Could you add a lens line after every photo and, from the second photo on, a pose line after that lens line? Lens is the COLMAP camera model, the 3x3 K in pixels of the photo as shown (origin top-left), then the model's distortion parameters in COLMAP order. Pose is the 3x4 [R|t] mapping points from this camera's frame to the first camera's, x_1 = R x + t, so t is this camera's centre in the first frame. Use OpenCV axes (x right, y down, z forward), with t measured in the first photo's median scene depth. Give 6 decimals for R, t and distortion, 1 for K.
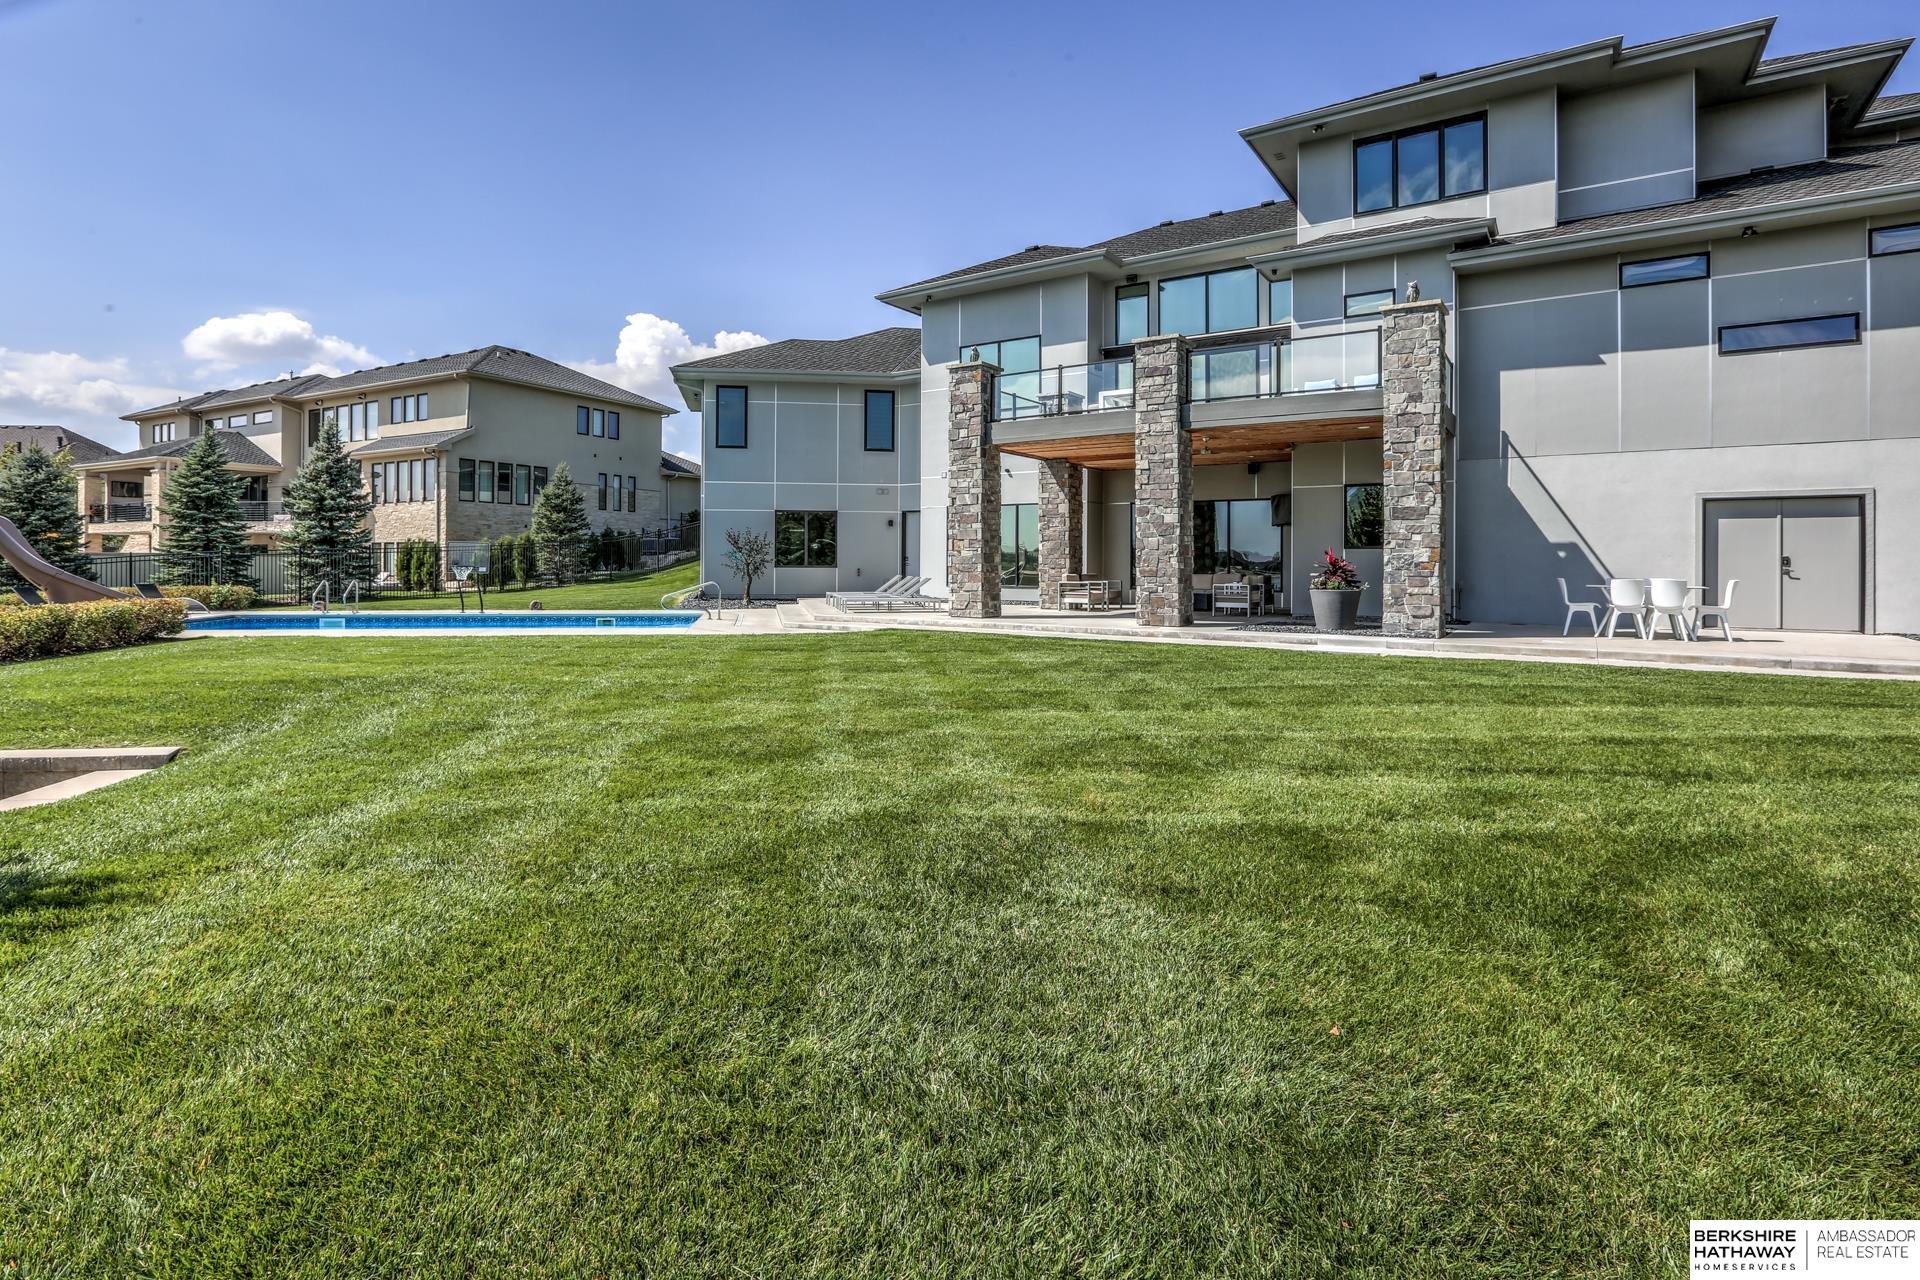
lens RADIAL K [[921.3, 0, 960.6], [0, 921.3, 557.3], [0, 0, 1]] dist [-0.026308, 0.015565]
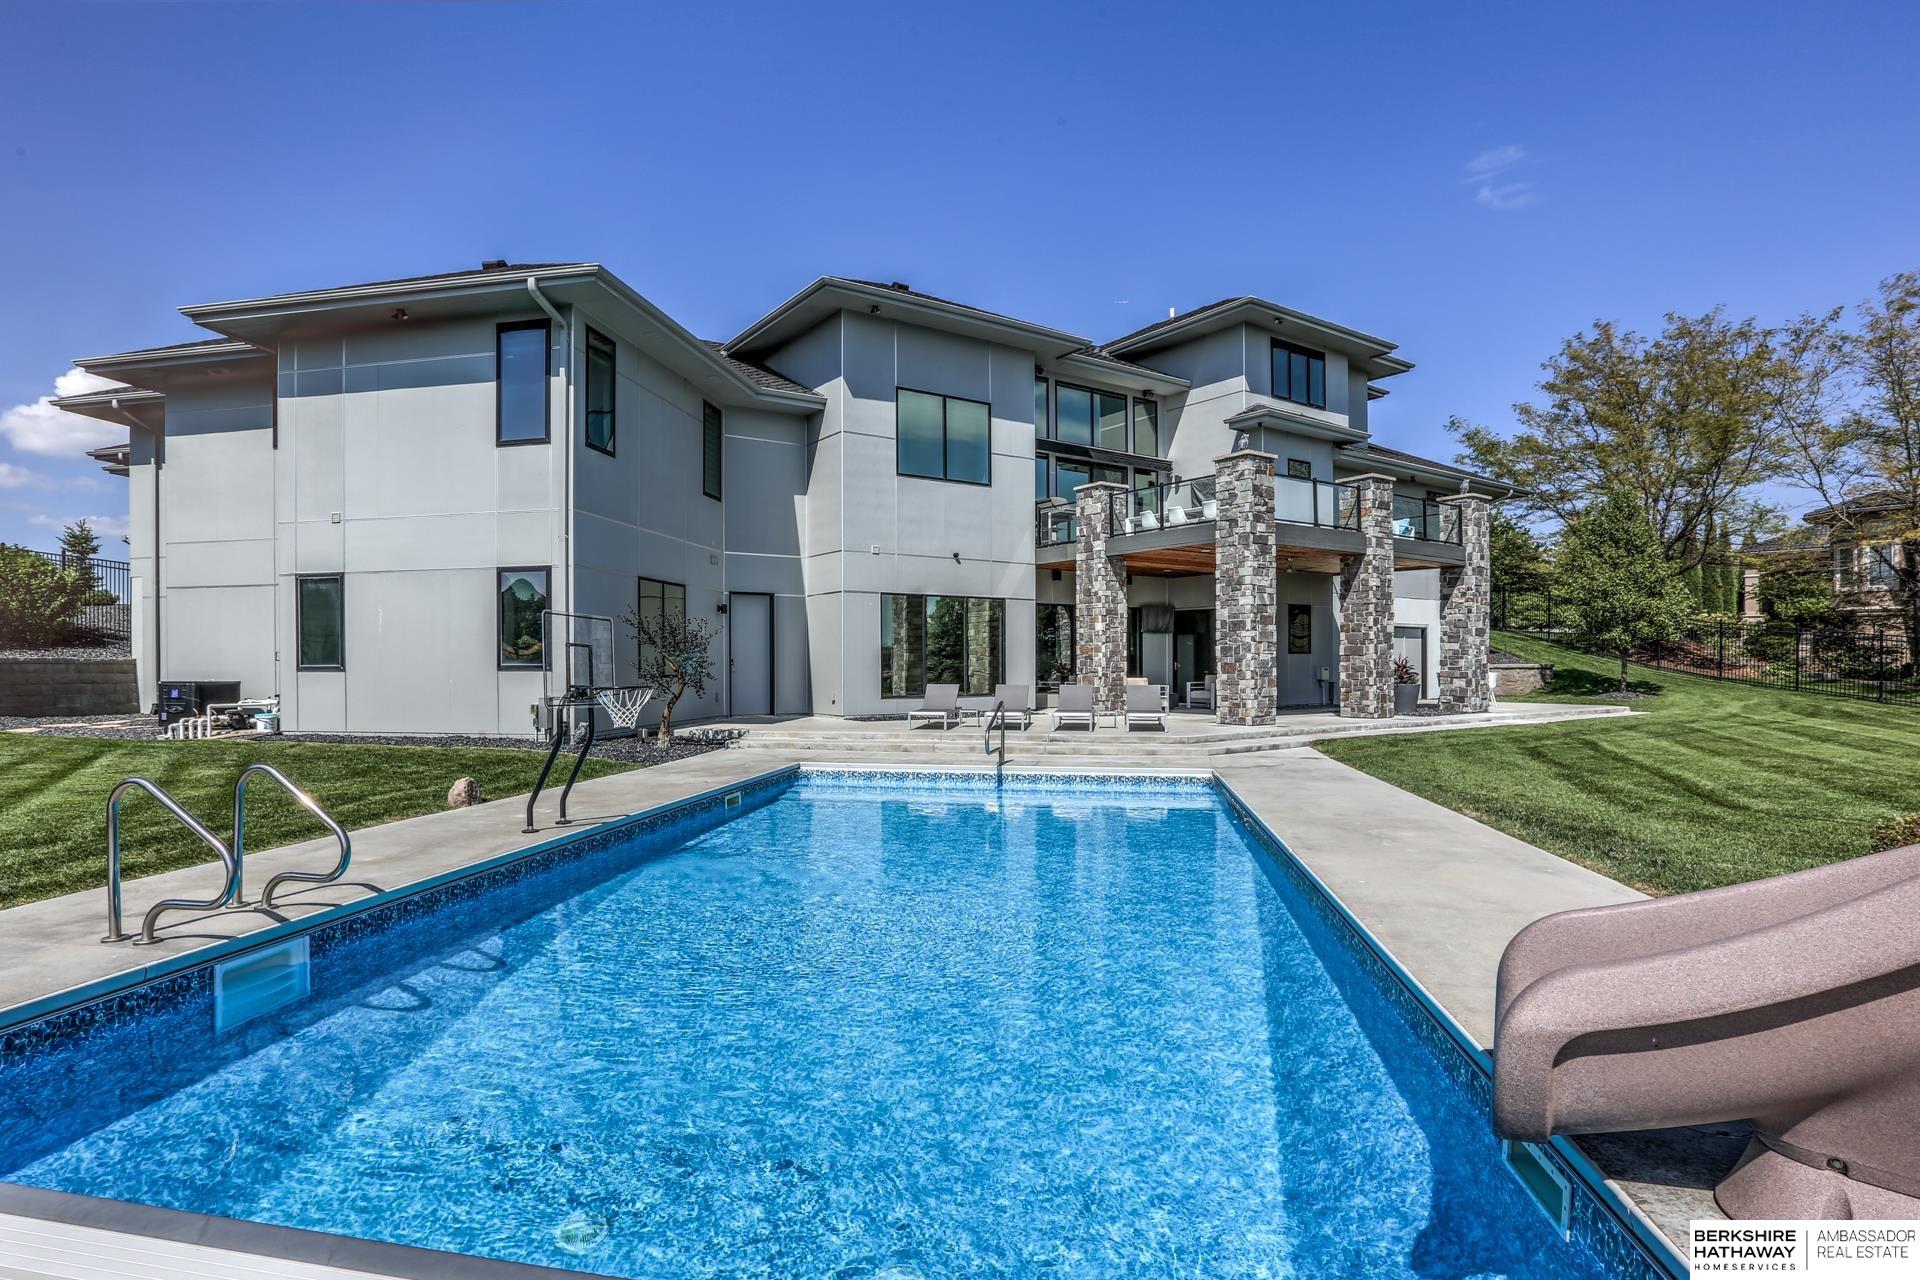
lens RADIAL K [[977.6, 0, 918.7], [0, 977.6, 651.3], [0, 0, 1]] dist [-0.026172, -0.000186]
pose [[0.398791, 0.007705, 0.917010, -1.093024], [-0.001300, 0.999968, -0.007837, -0.001254], [-0.917041, 0.001933, 0.398788, 0.969887]]
